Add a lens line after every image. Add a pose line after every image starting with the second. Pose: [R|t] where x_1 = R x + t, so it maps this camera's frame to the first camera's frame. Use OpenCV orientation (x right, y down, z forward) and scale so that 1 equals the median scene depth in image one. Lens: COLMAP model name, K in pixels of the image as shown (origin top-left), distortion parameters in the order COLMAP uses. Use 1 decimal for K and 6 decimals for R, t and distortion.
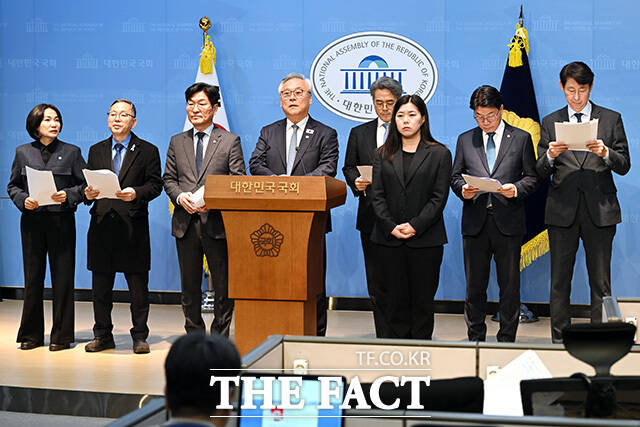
lens RADIAL K [[1485.9, 0, 320.0], [0, 1485.9, 213.5], [0, 0, 1]] dist [-0.437605, 0.236613]
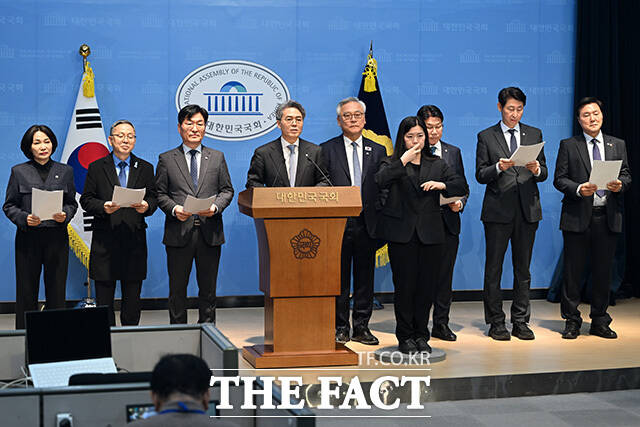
lens RADIAL K [[1301.6, 0, 320.0], [0, 1301.6, 213.5], [0, 0, 1]] dist [-0.045514, -3.243714]
pose [[0.879015, -0.036383, 0.475405, -0.455760], [0.039097, 0.999227, 0.004183, -0.008305], [-0.475189, 0.014910, 0.879757, 0.107067]]
